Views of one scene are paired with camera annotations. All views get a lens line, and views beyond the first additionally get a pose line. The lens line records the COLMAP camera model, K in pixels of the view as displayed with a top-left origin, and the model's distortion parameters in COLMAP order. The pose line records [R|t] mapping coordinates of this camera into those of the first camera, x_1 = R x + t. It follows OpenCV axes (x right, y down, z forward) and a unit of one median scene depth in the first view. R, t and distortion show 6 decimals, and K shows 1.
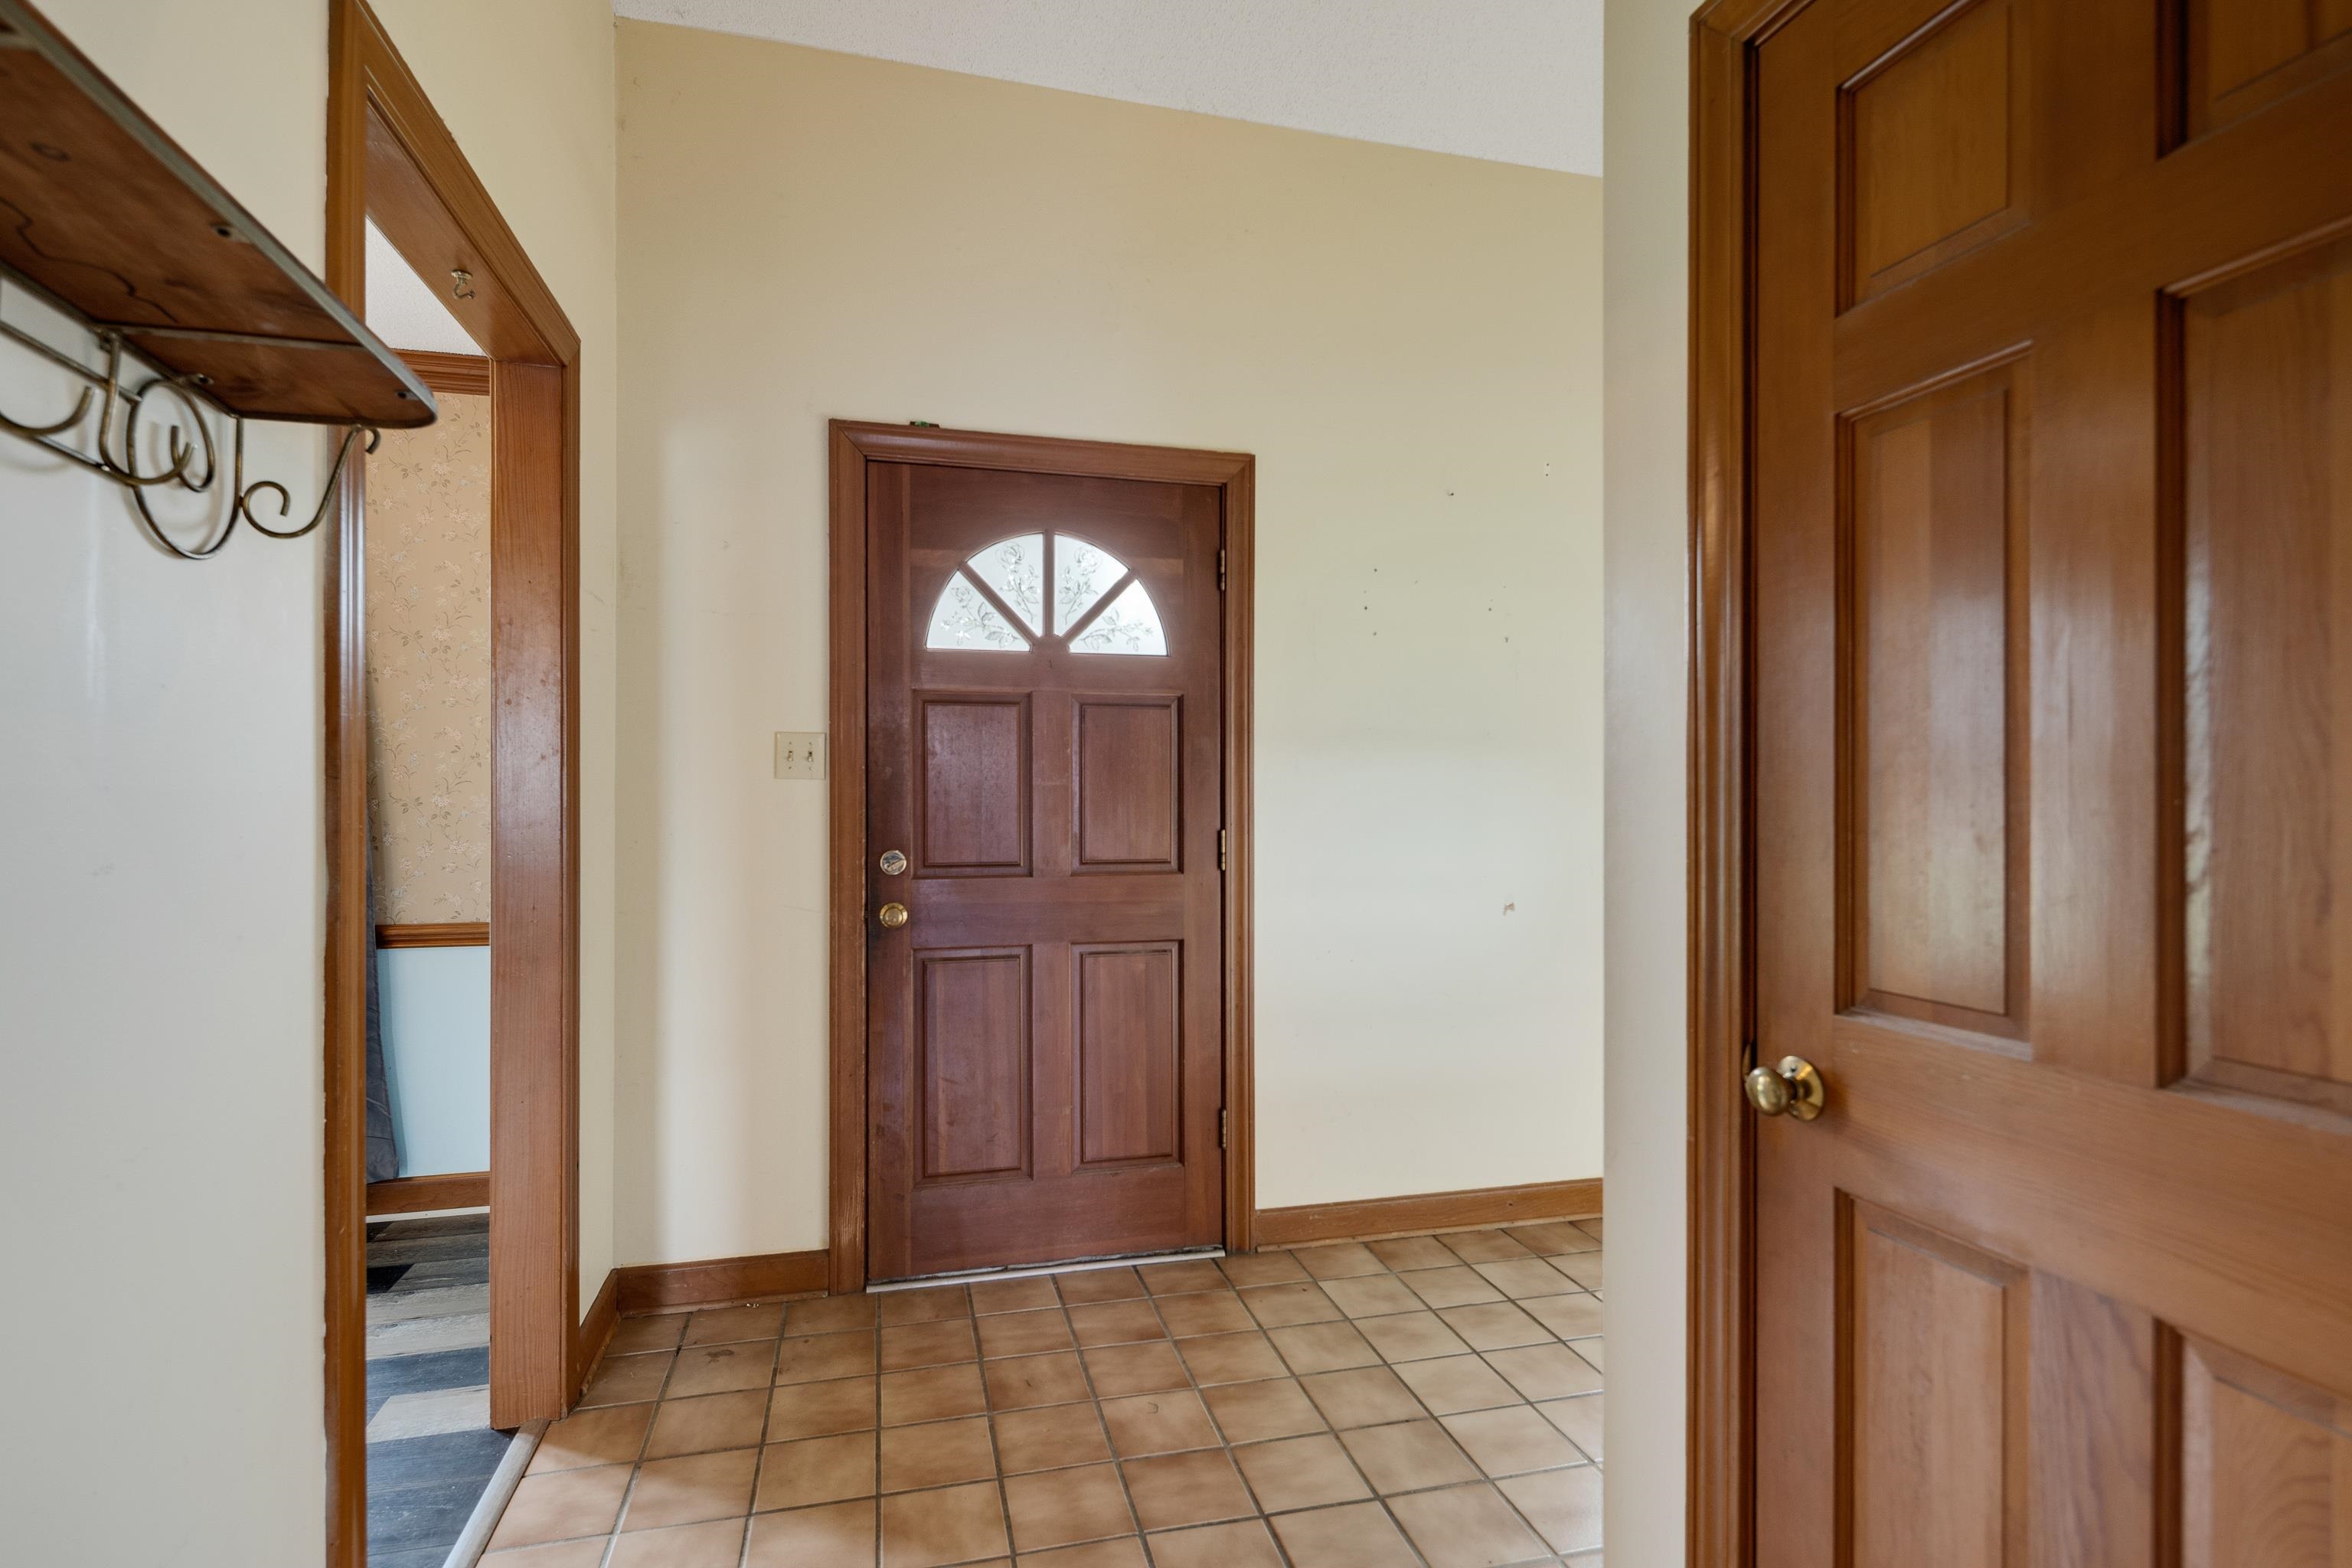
lens RADIAL K [[1131.4, 0, 1173.5], [0, 1131.4, 797.1], [0, 0, 1]] dist [-0.001400, -0.000251]
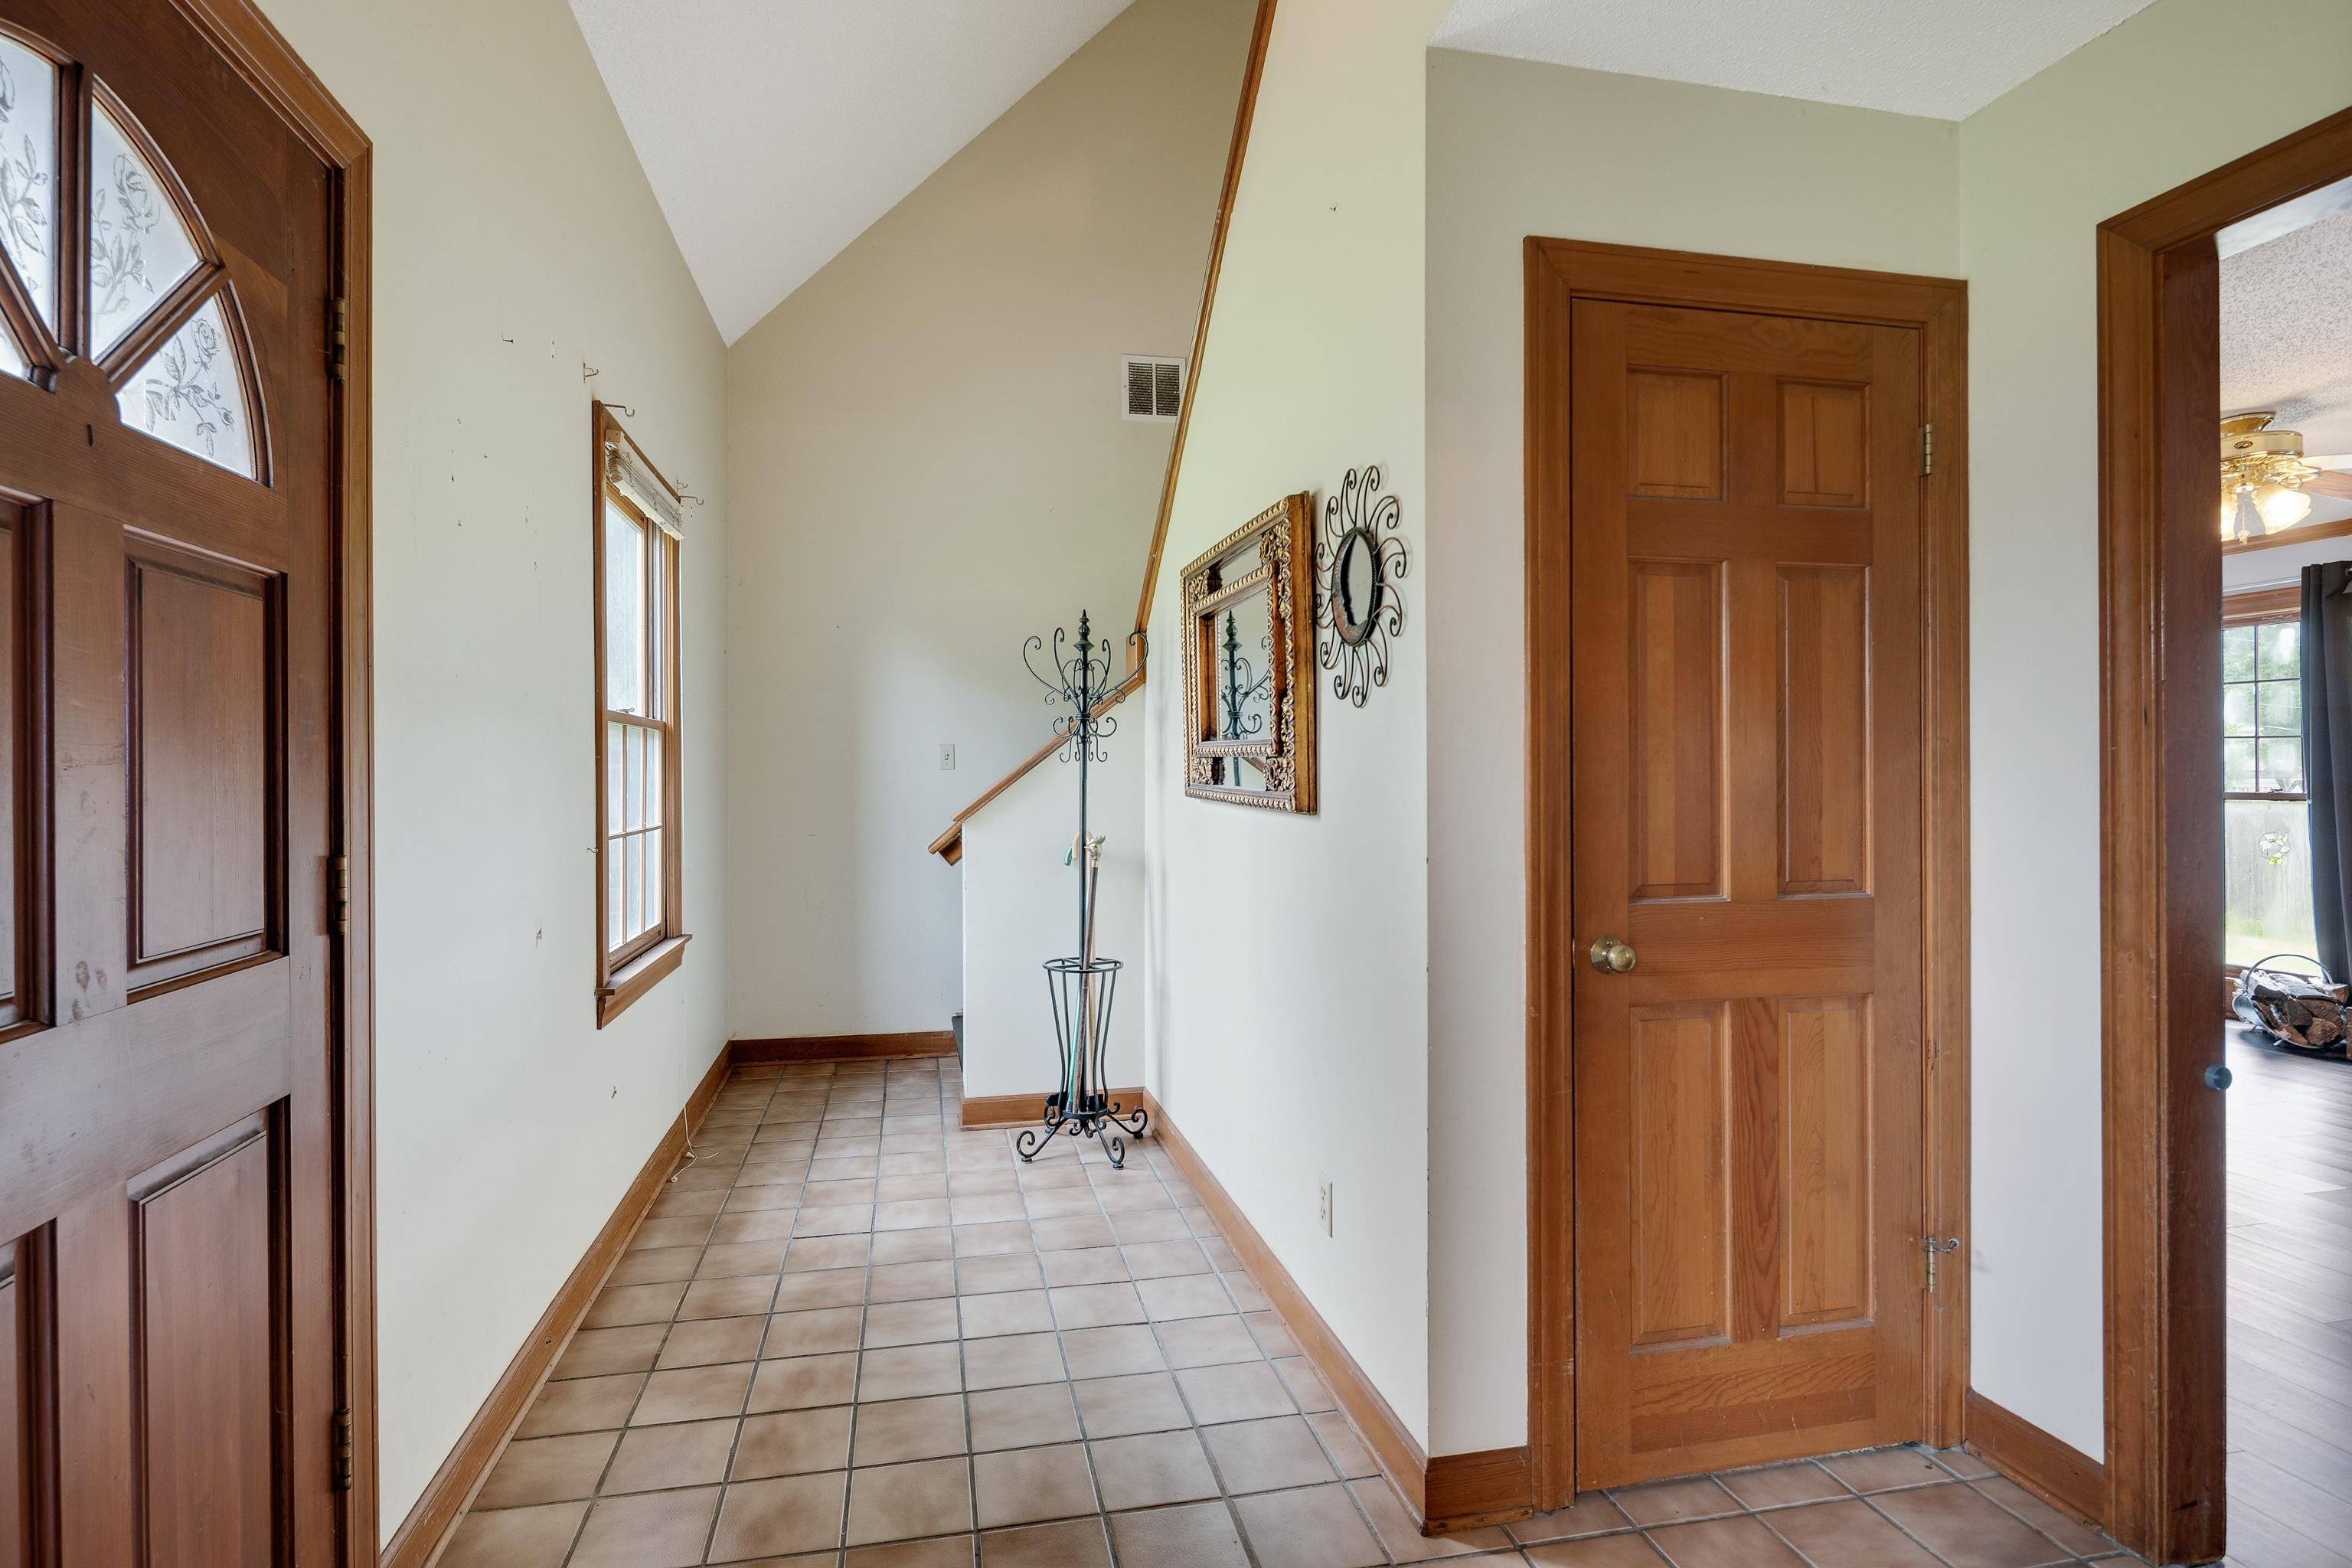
lens RADIAL K [[1077.6, 0, 1176.0], [0, 1077.6, 784.0], [0, 0, 1]] dist [-0.001725, -0.000345]
pose [[0.062394, -0.002721, 0.998048, -0.646431], [0.010694, 0.999941, 0.002058, -0.000275], [-0.997994, 0.010545, 0.062419, 0.943092]]
